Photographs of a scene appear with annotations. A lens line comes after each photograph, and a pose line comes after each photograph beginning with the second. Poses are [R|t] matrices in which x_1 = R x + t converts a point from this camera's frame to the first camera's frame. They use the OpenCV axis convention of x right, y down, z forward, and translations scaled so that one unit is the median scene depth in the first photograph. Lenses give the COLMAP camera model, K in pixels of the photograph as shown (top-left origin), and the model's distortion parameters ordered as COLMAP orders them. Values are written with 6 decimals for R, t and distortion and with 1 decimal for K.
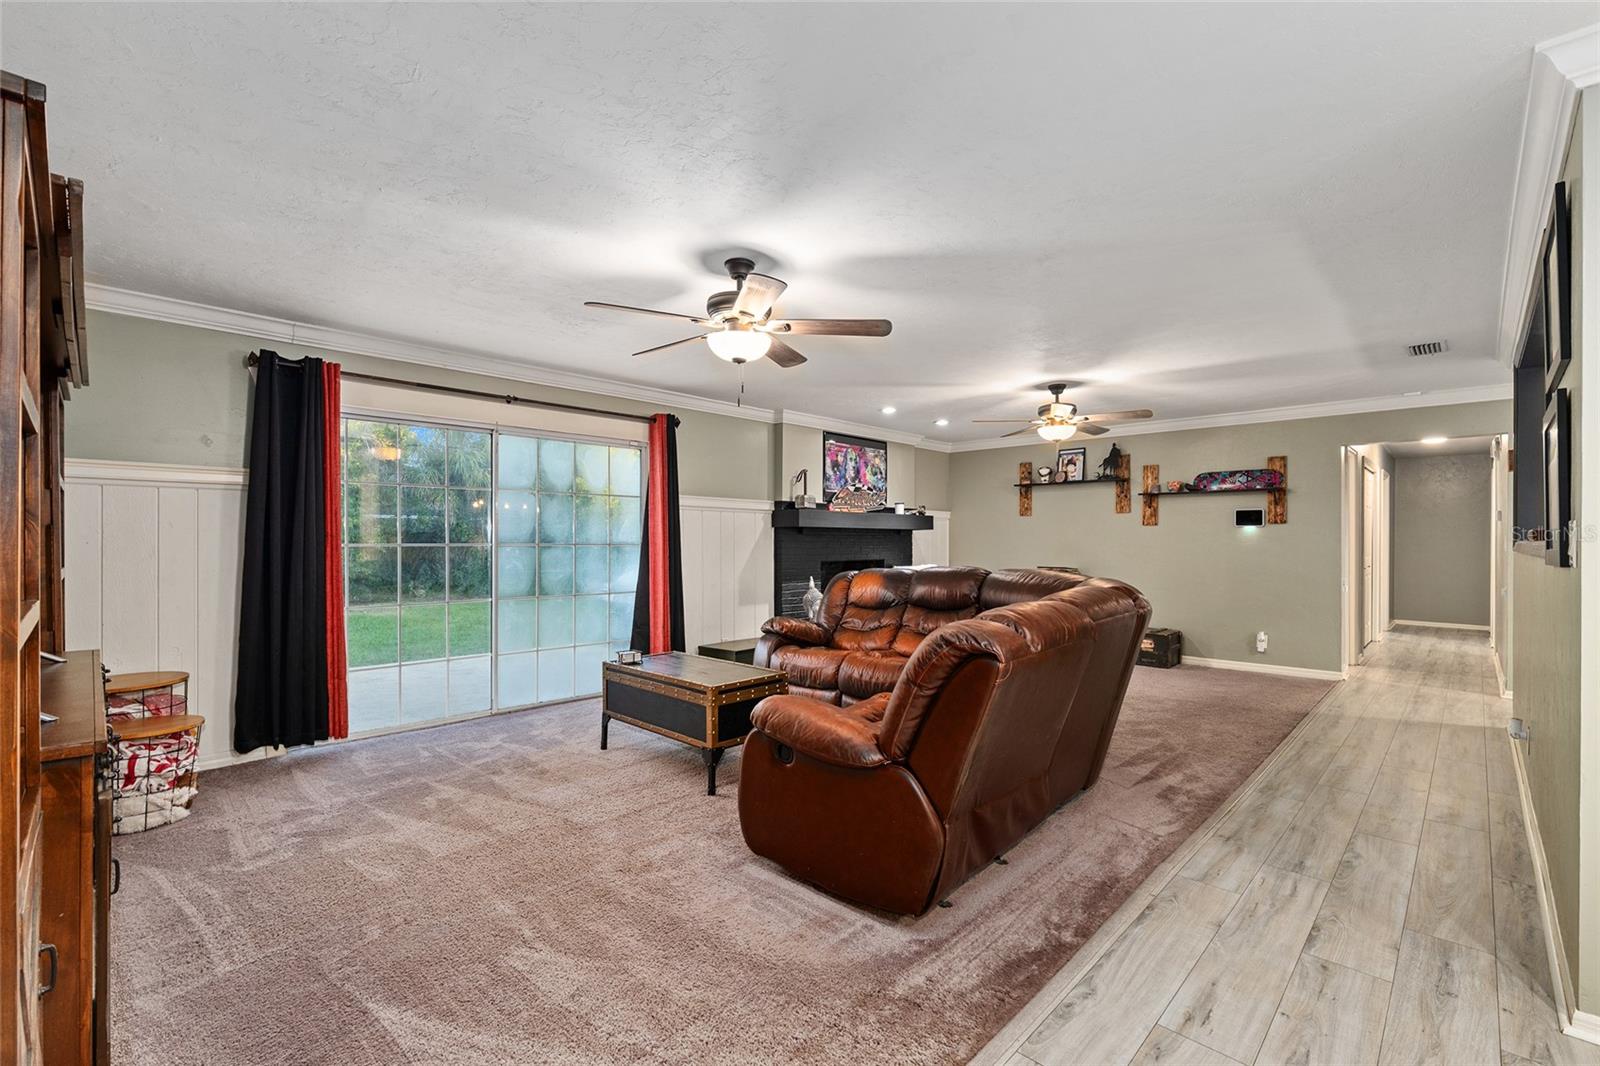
lens RADIAL K [[696.1, 0, 797.8], [0, 696.1, 539.0], [0, 0, 1]] dist [-0.001722, -0.000420]
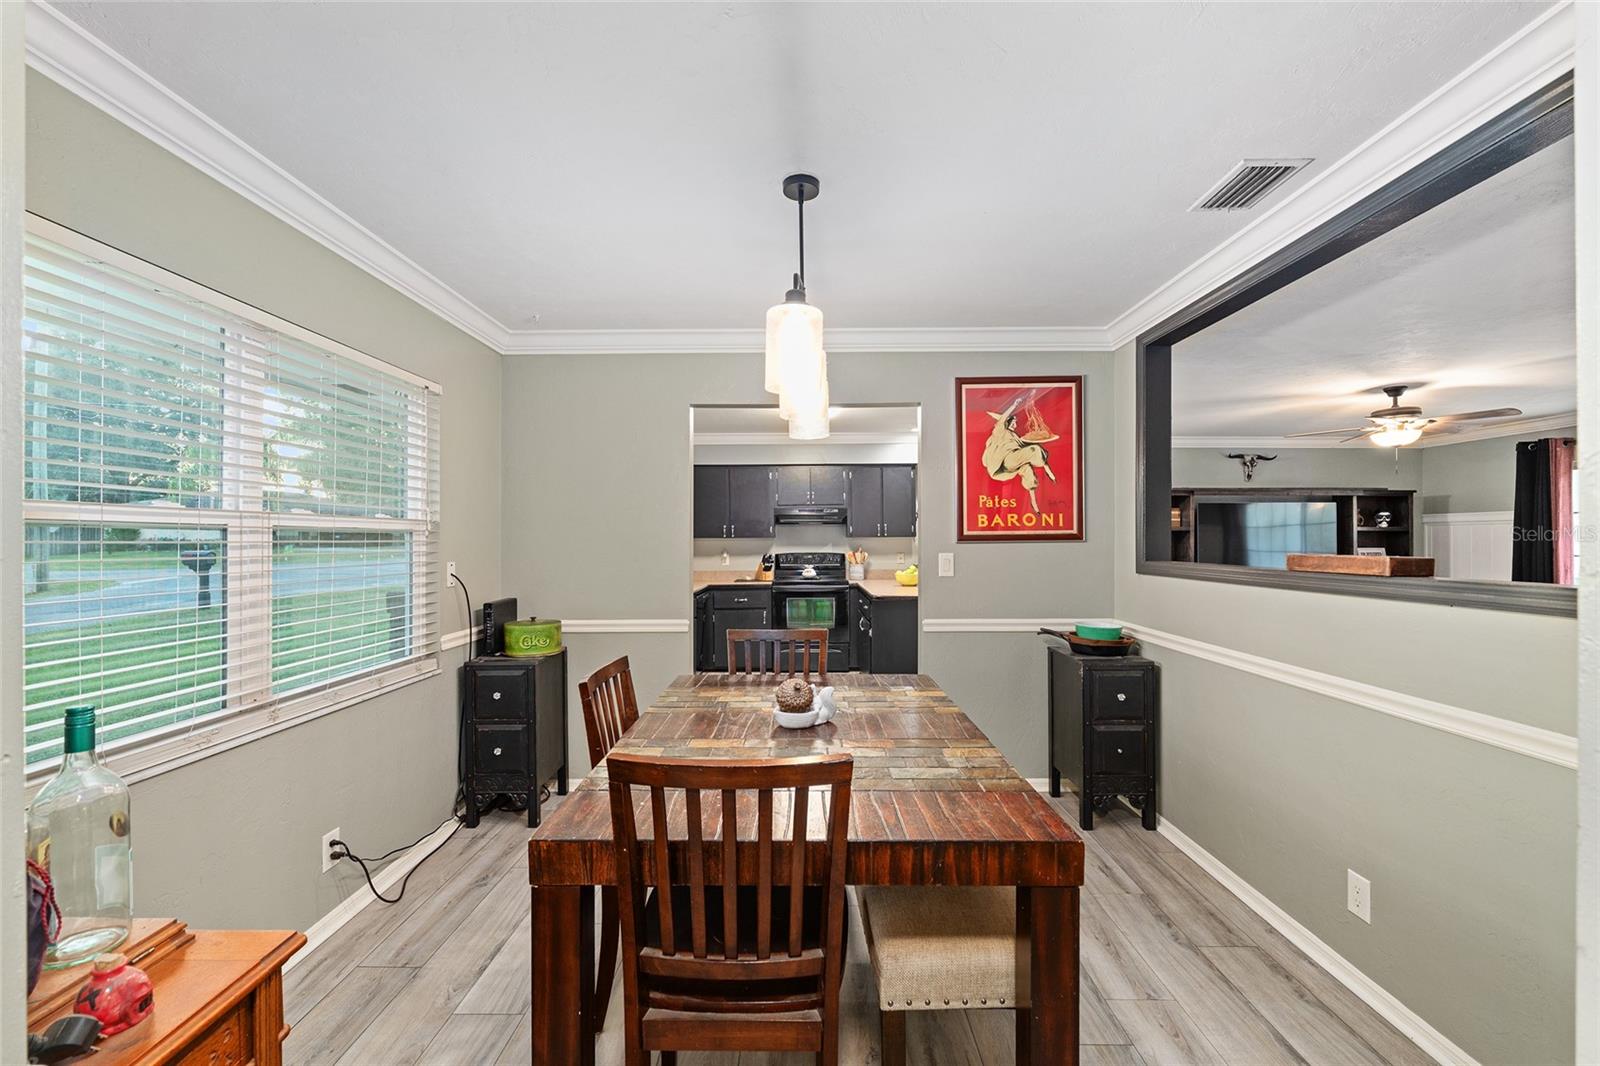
lens RADIAL K [[668.0, 0, 800.0], [0, 668.0, 533.0], [0, 0, 1]] dist [-0.006480, -0.000139]
pose [[-0.727162, -0.008864, -0.686408, 1.134387], [-0.001719, 0.999937, -0.011092, -0.016383], [0.686463, -0.006886, -0.727132, 0.661671]]
